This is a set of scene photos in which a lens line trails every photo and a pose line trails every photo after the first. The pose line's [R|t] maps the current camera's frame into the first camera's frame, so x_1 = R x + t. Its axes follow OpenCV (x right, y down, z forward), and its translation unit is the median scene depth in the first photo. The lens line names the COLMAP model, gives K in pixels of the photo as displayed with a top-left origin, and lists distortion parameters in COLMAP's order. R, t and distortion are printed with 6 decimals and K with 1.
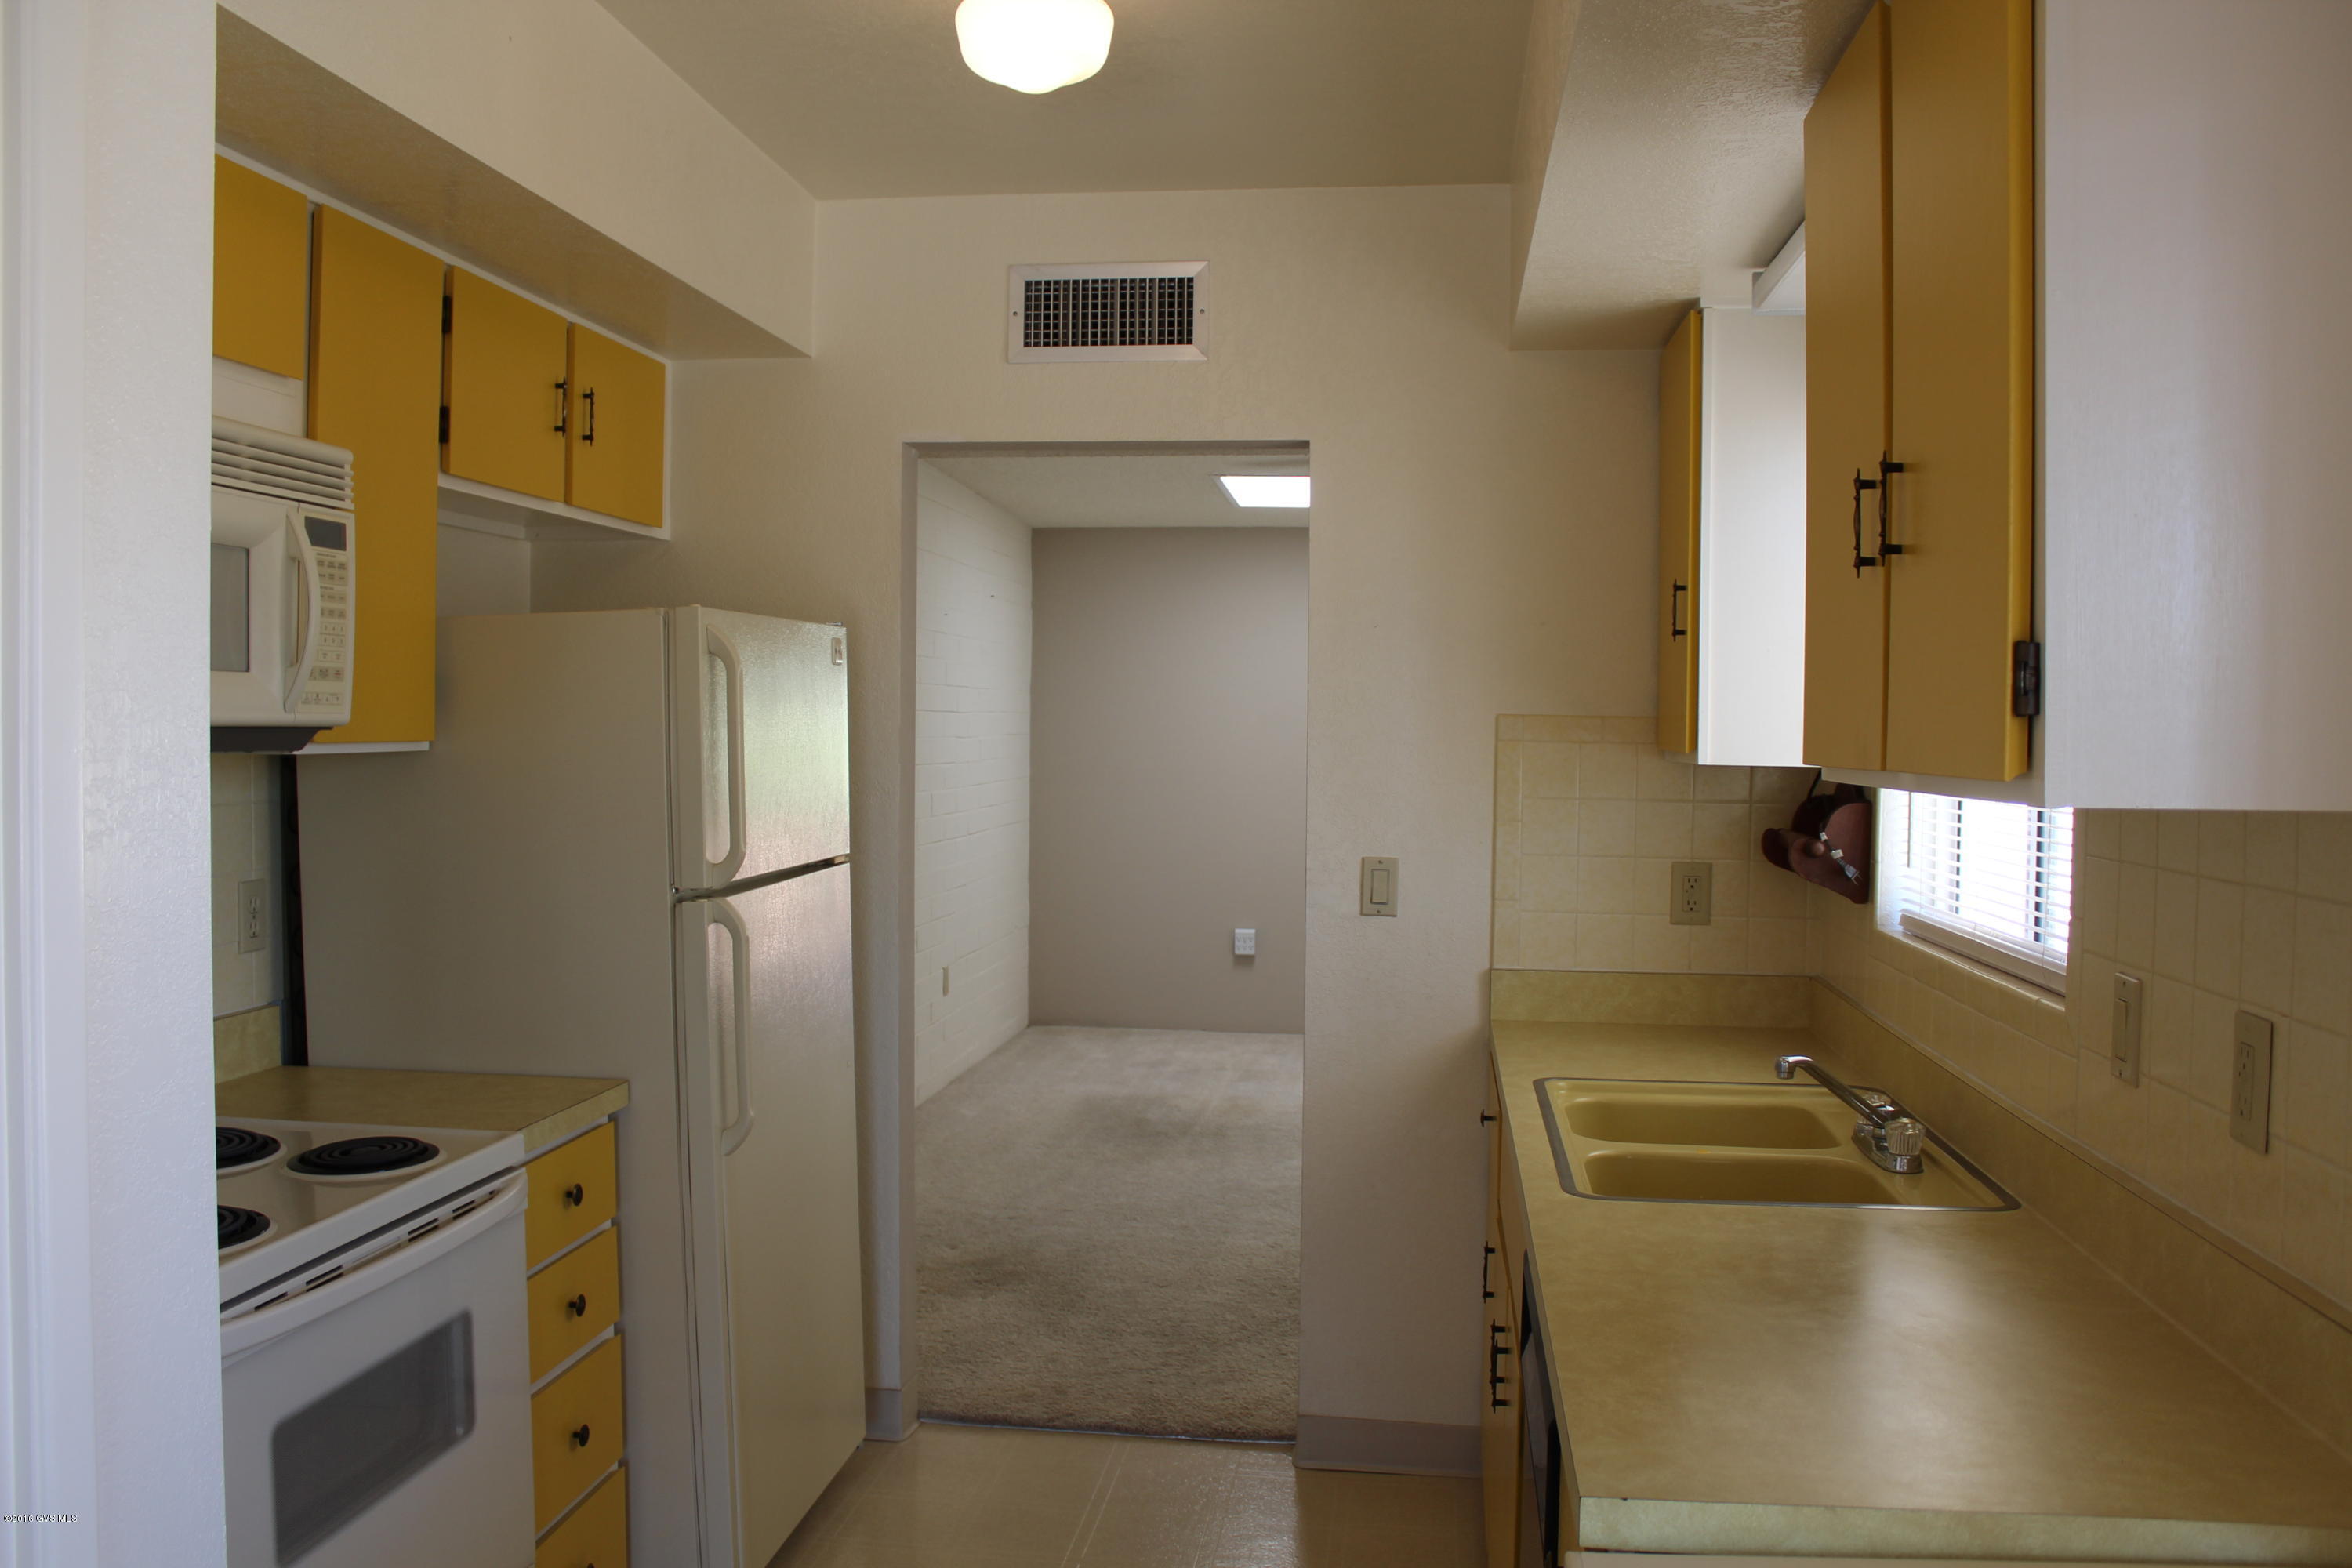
lens RADIAL K [[1890.5, 0, 1226.7], [0, 1890.5, 779.0], [0, 0, 1]] dist [-0.148349, 0.140365]
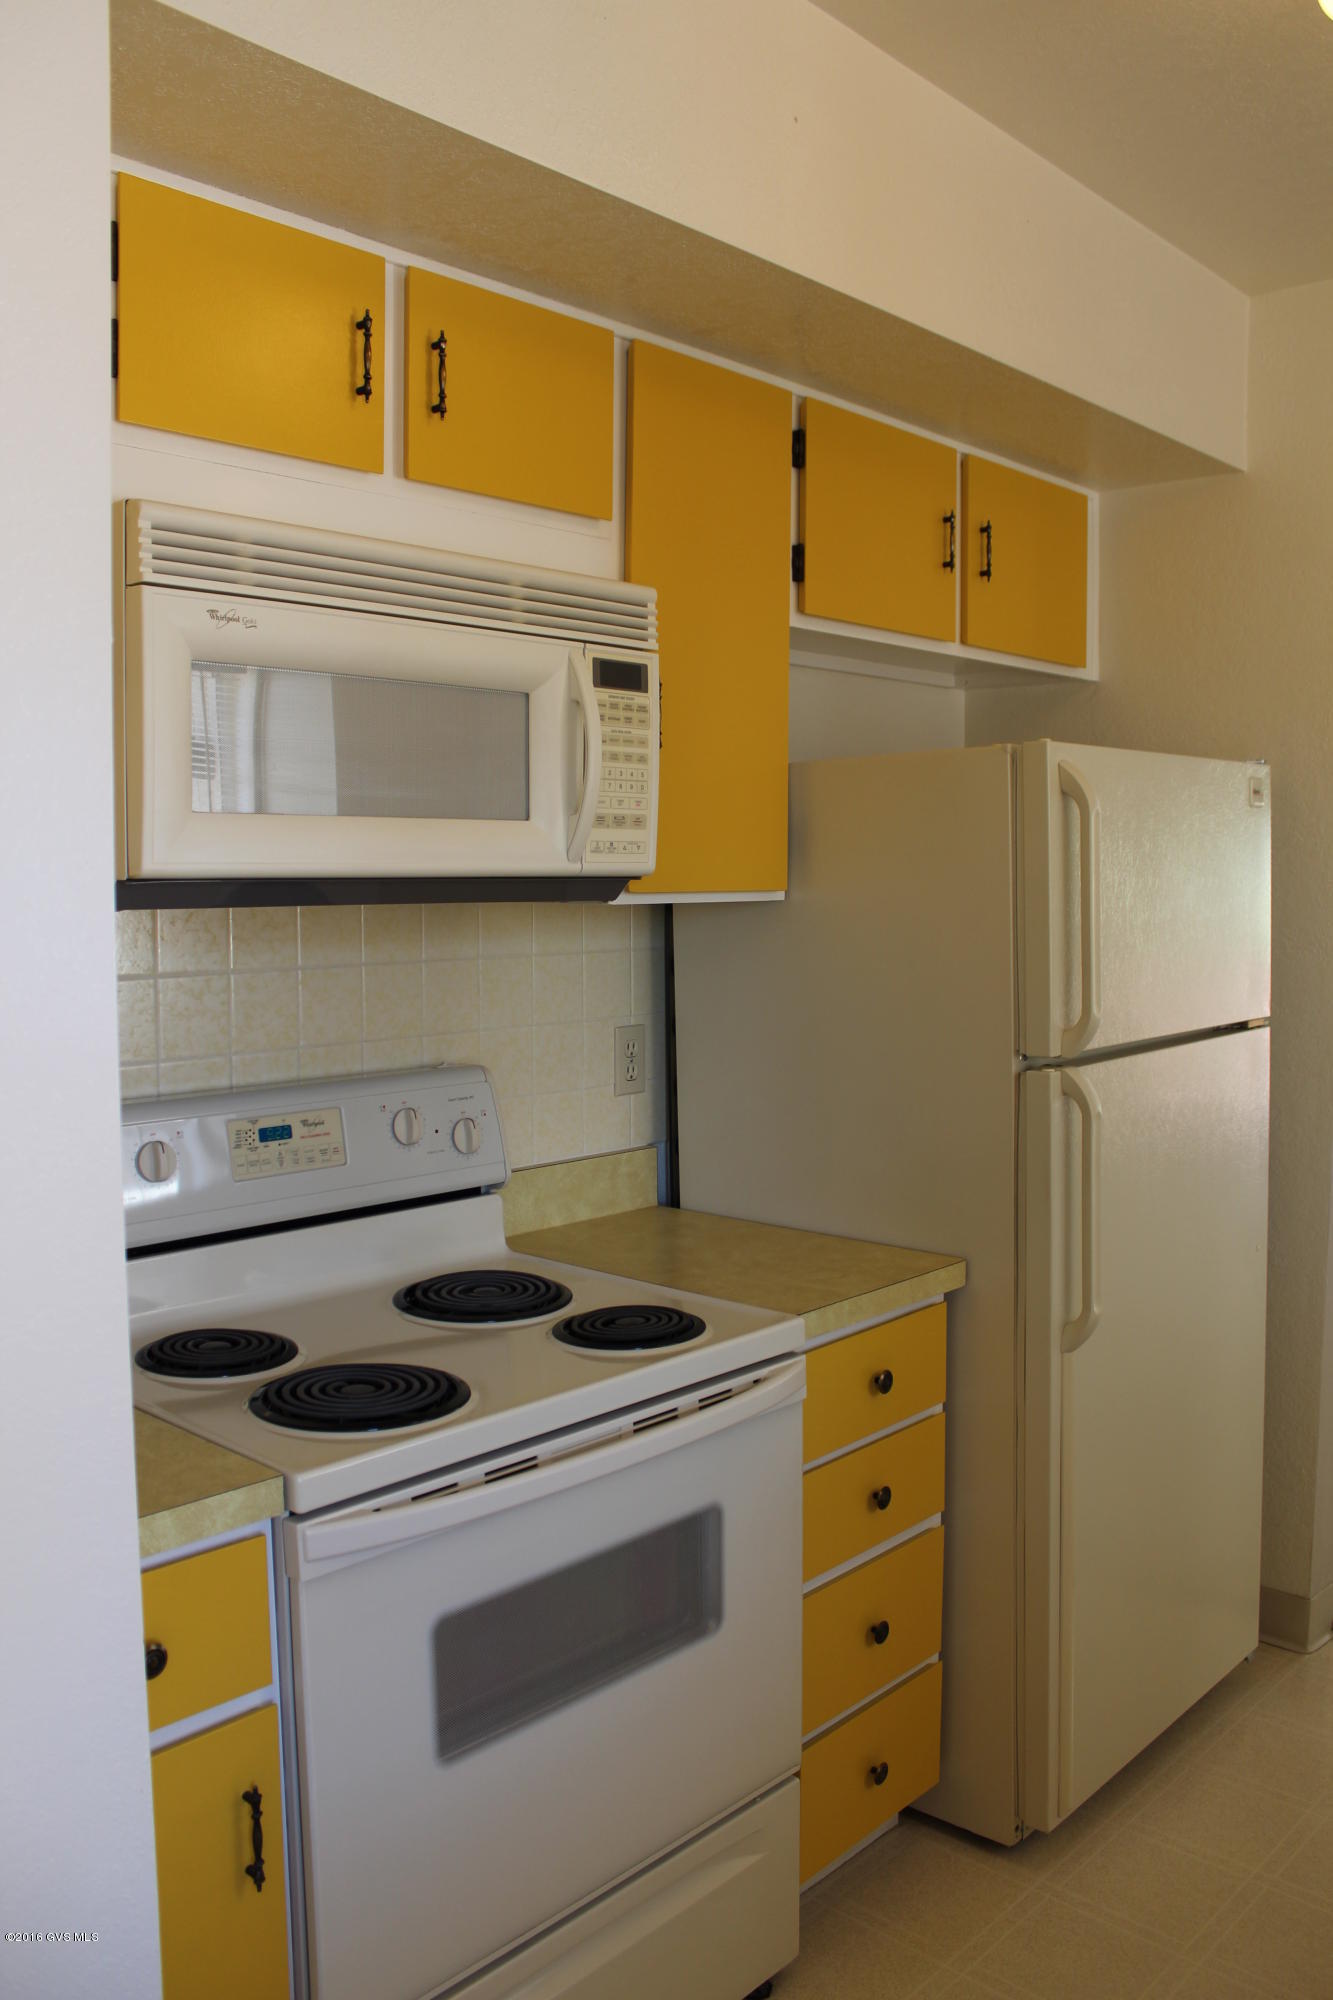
lens RADIAL K [[1607.6, 0, 696.5], [0, 1607.6, 1018.5], [0, 0, 1]] dist [-0.148349, 0.140365]
pose [[0.801264, 0.044011, -0.596691, 0.045020], [-0.008237, 0.998008, 0.062551, -0.006782], [0.598255, -0.045205, 0.800030, 0.334898]]
